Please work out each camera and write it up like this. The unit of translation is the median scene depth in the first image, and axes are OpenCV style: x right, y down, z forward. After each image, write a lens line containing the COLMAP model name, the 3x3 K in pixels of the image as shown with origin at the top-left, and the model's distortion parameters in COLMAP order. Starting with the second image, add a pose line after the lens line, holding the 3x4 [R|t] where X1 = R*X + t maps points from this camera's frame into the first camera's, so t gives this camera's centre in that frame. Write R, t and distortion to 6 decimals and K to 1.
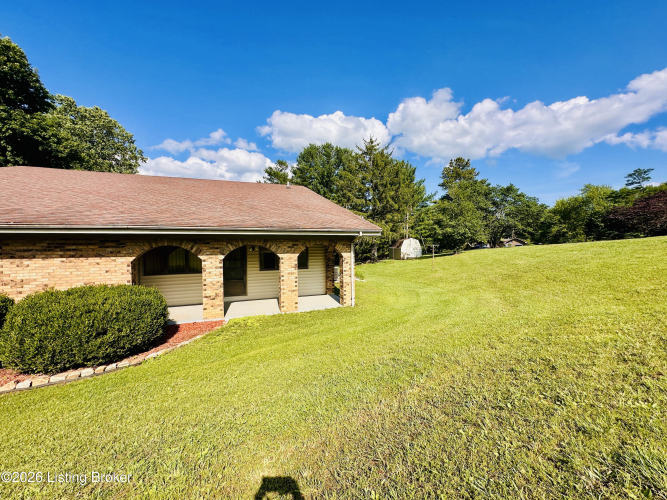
lens RADIAL K [[269.5, 0, 335.6], [0, 269.5, 244.5], [0, 0, 1]] dist [0.000991, 0.000280]
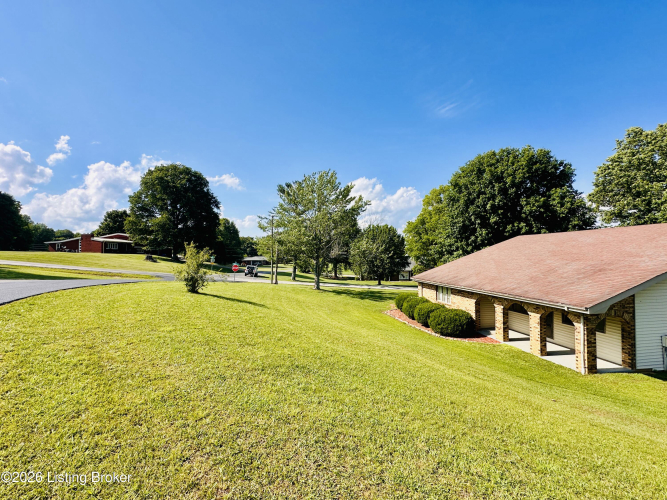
lens RADIAL K [[291.7, 0, 336.1], [0, 291.7, 251.2], [0, 0, 1]] dist [-0.000465, -0.000028]
pose [[-0.178140, -0.010480, -0.983949, 1.549774], [0.004409, 0.999925, -0.011448, -0.282765], [0.983995, -0.006378, -0.178080, 0.251253]]
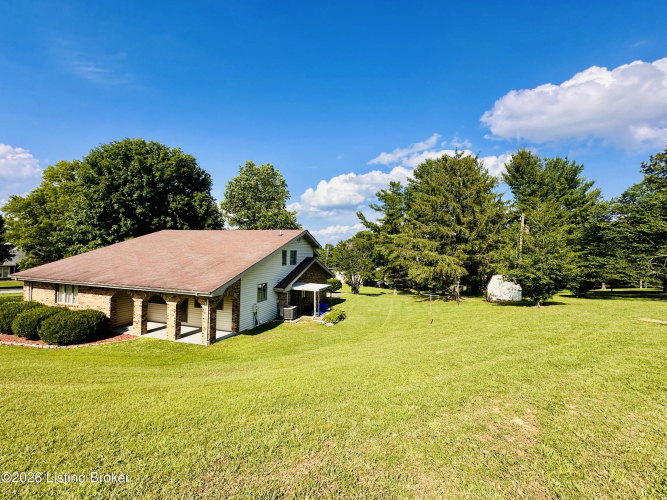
lens RADIAL K [[281.6, 0, 332.0], [0, 281.6, 249.2], [0, 0, 1]] dist [-0.001088, 0.000573]
pose [[0.789732, 0.017982, -0.613188, 1.556163], [-0.030742, 0.999474, -0.010282, -0.282606], [0.612681, 0.026971, 0.789870, 0.285272]]
